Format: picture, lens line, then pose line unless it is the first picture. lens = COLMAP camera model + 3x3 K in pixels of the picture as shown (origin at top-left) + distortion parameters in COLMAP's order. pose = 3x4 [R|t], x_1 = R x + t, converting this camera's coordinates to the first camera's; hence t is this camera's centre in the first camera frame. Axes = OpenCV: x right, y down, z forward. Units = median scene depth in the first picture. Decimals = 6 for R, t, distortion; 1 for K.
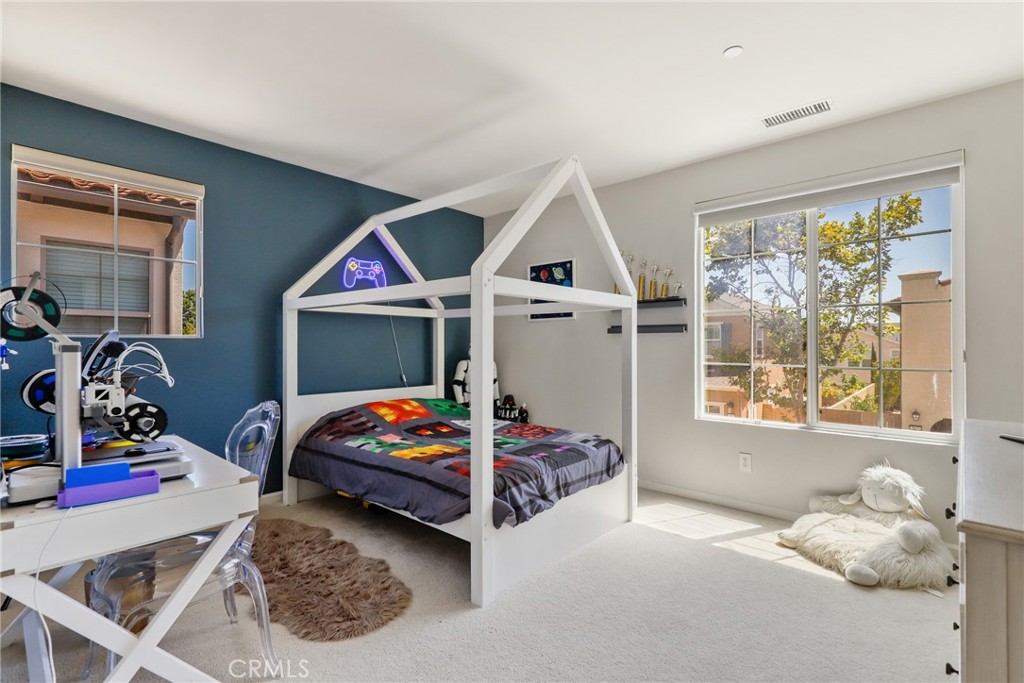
lens RADIAL K [[469.6, 0, 512.0], [0, 469.6, 341.5], [0, 0, 1]] dist [0.000283, 0.000058]
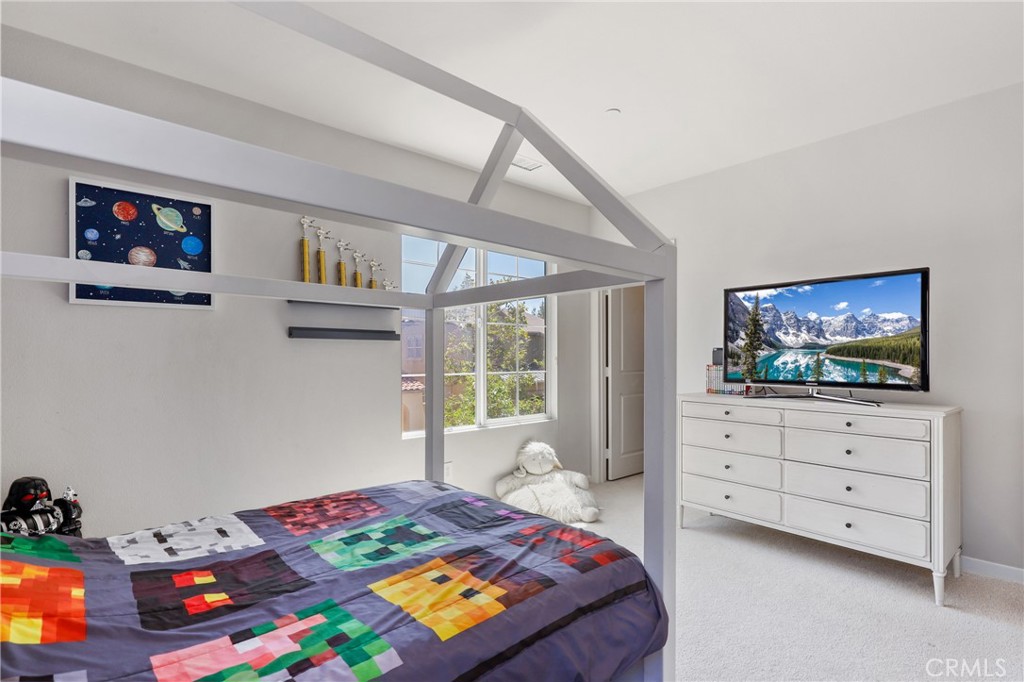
lens RADIAL K [[490.0, 0, 512.0], [0, 490.0, 341.0], [0, 0, 1]] dist [-0.000219, -0.000043]
pose [[0.096494, 0.034780, 0.994726, -0.415904], [-0.007818, 0.999385, -0.034185, 0.008316], [-0.995303, -0.004479, 0.096707, 0.571827]]
